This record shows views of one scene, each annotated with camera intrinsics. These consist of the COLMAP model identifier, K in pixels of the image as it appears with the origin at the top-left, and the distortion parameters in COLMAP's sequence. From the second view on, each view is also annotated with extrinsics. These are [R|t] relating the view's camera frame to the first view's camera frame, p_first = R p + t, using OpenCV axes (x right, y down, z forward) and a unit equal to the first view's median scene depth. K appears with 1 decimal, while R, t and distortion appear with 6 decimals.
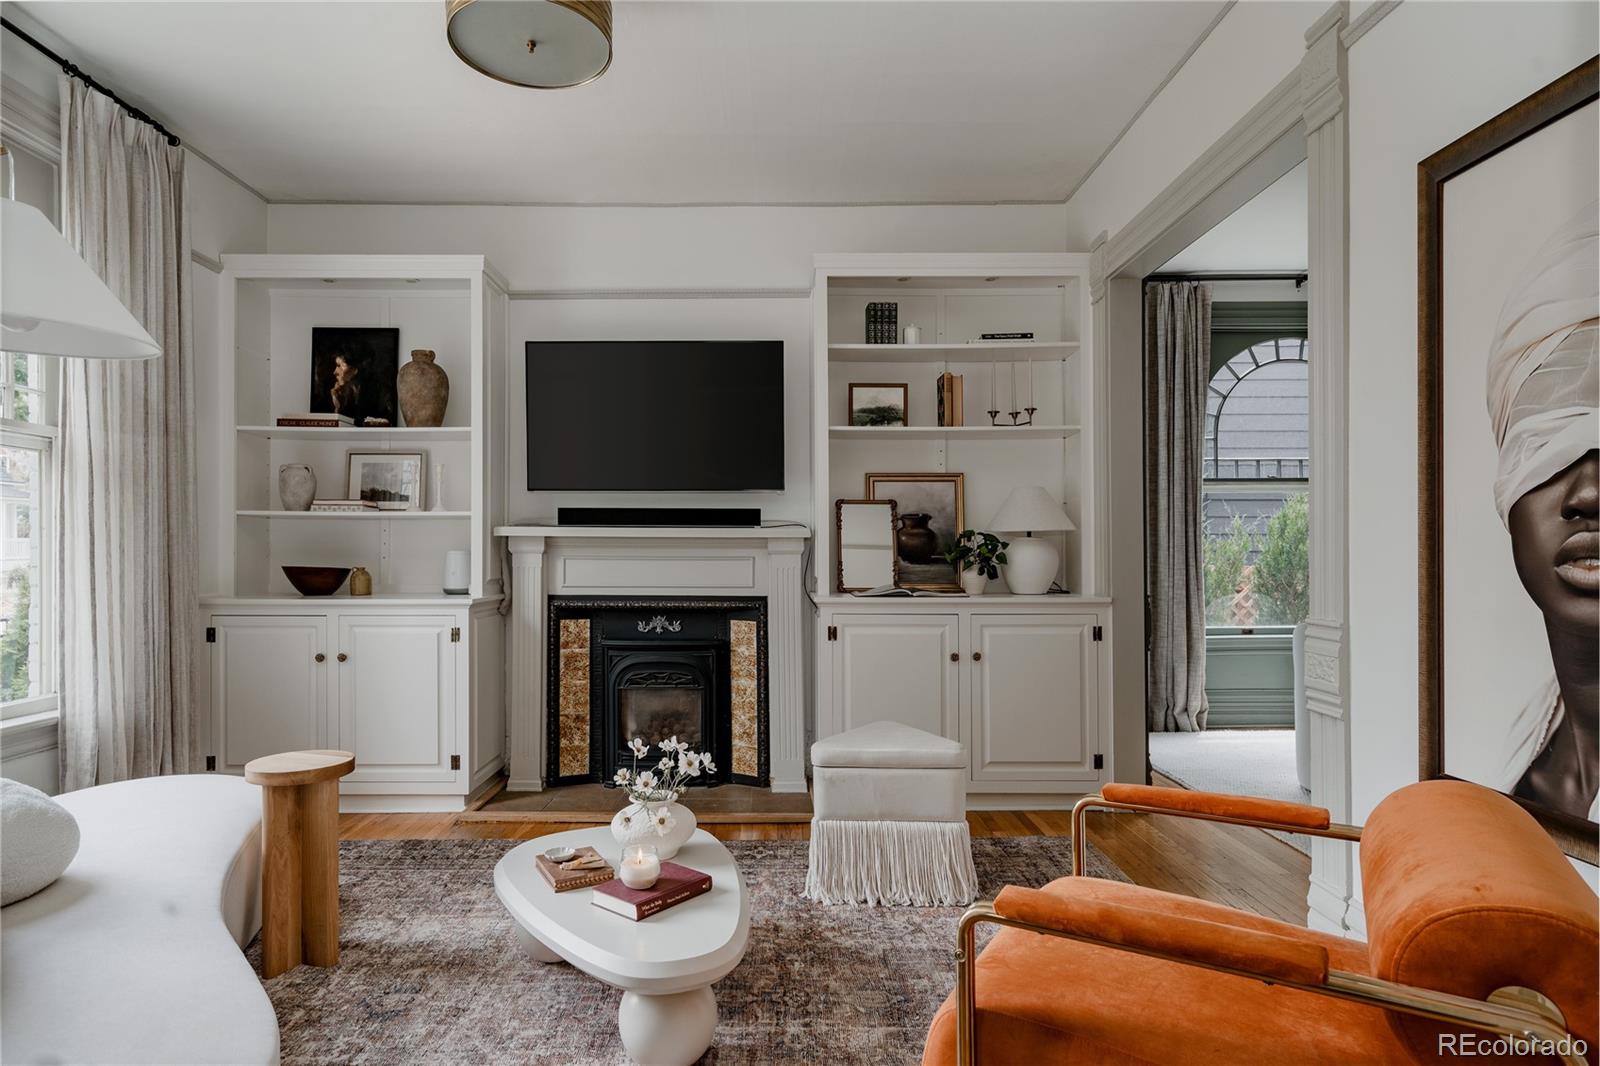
lens RADIAL K [[876.7, 0, 794.5], [0, 876.7, 541.4], [0, 0, 1]] dist [0.006067, 0.000440]
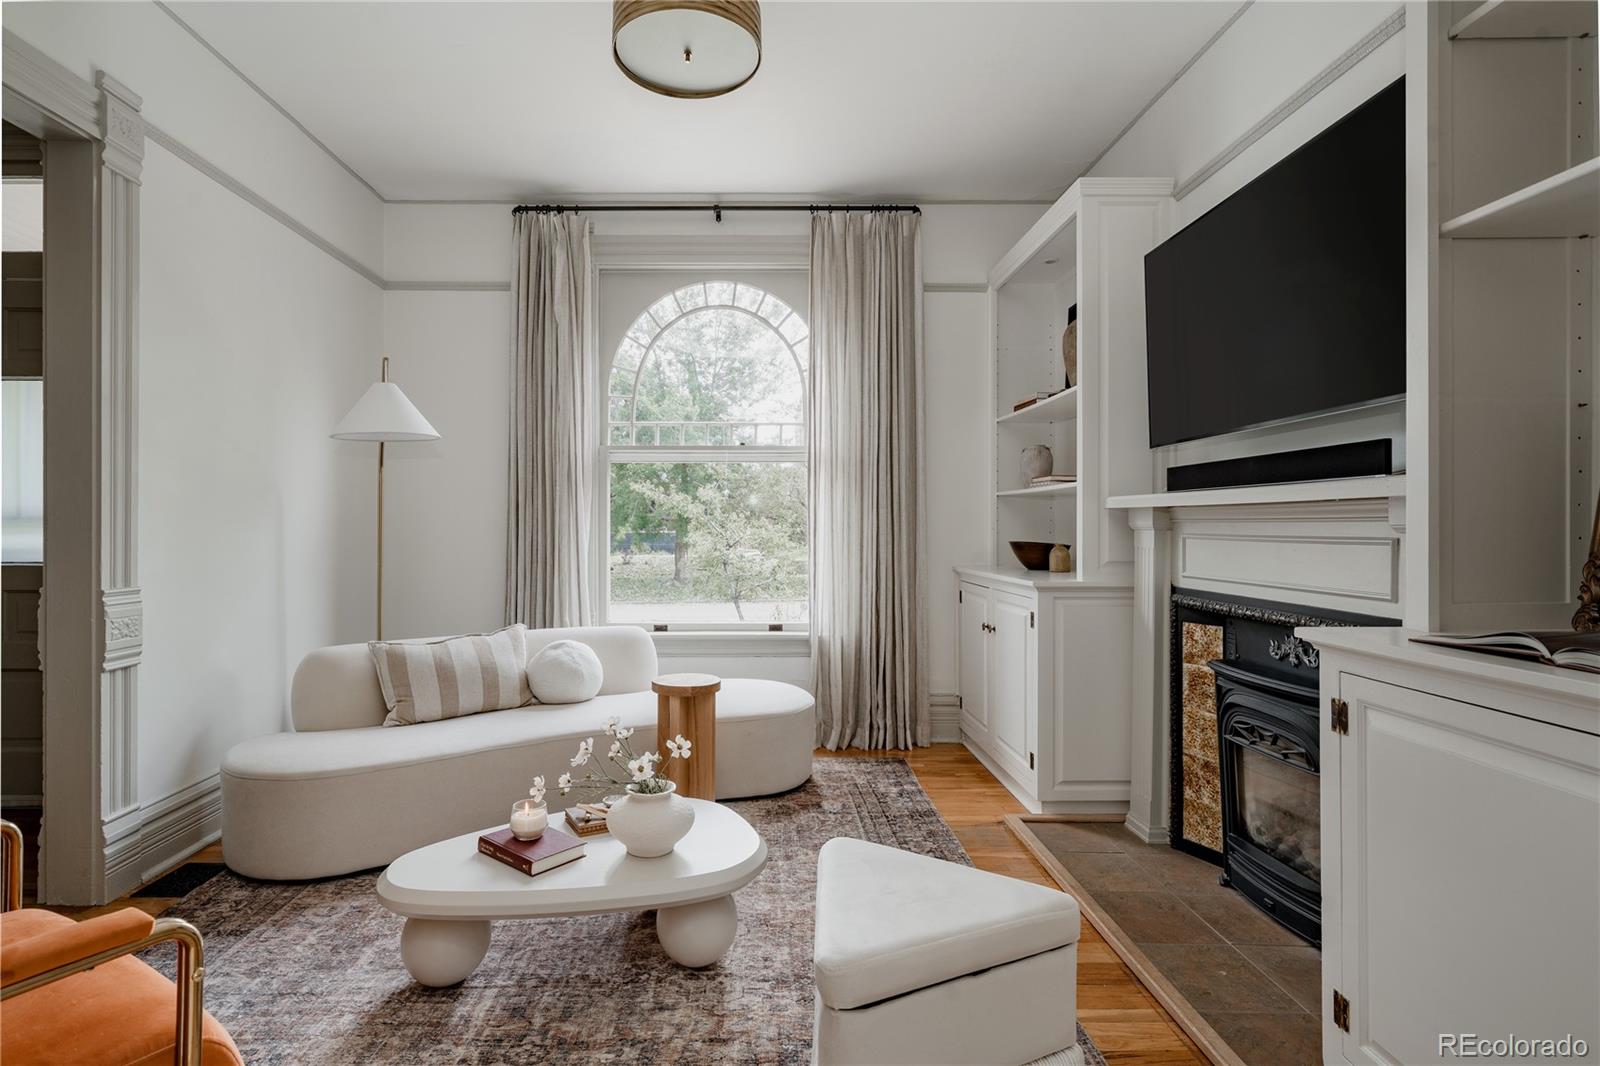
lens RADIAL K [[850.0, 0, 794.8], [0, 850.0, 539.5], [0, 0, 1]] dist [0.001319, 0.000134]
pose [[-0.022603, 0.014139, -0.999645, 0.439192], [0.010701, 0.999846, 0.013900, 0.008533], [0.999687, -0.010383, -0.022751, 0.698214]]
